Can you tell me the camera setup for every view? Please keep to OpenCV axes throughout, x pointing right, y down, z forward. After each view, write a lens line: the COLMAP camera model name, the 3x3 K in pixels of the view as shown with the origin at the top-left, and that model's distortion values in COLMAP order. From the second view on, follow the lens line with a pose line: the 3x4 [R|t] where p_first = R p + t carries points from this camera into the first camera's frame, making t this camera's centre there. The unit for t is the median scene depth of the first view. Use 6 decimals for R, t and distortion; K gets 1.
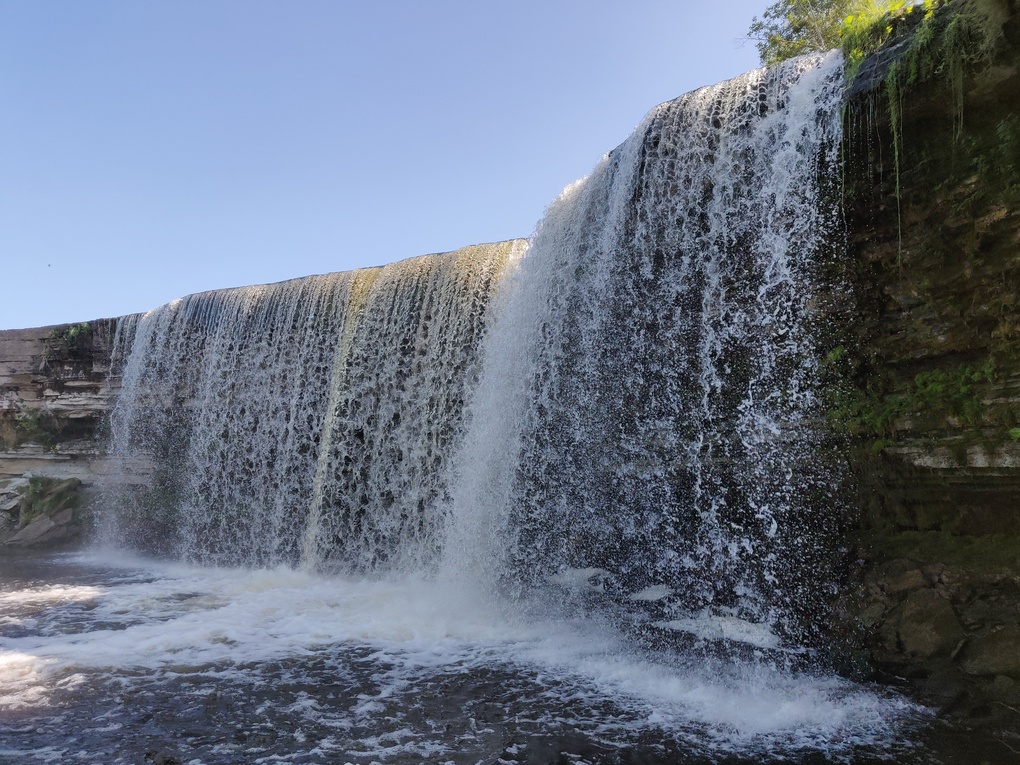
lens RADIAL K [[790.2, 0, 510.3], [0, 790.2, 389.9], [0, 0, 1]] dist [-0.003201, 0.066833]
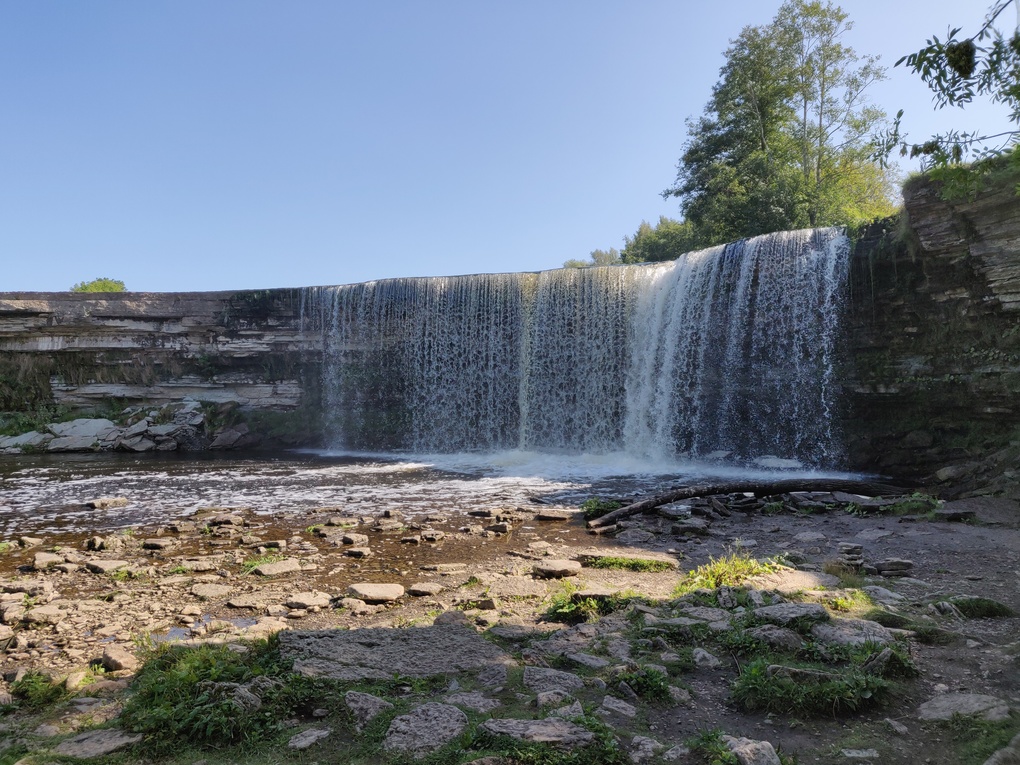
lens RADIAL K [[790.2, 0, 506.0], [0, 790.2, 378.4], [0, 0, 1]] dist [-0.003201, 0.066833]
pose [[0.979160, -0.010816, 0.202804, -1.007773], [-0.008698, 0.995431, 0.095086, -0.163673], [-0.202906, -0.094868, 0.974592, -1.116656]]
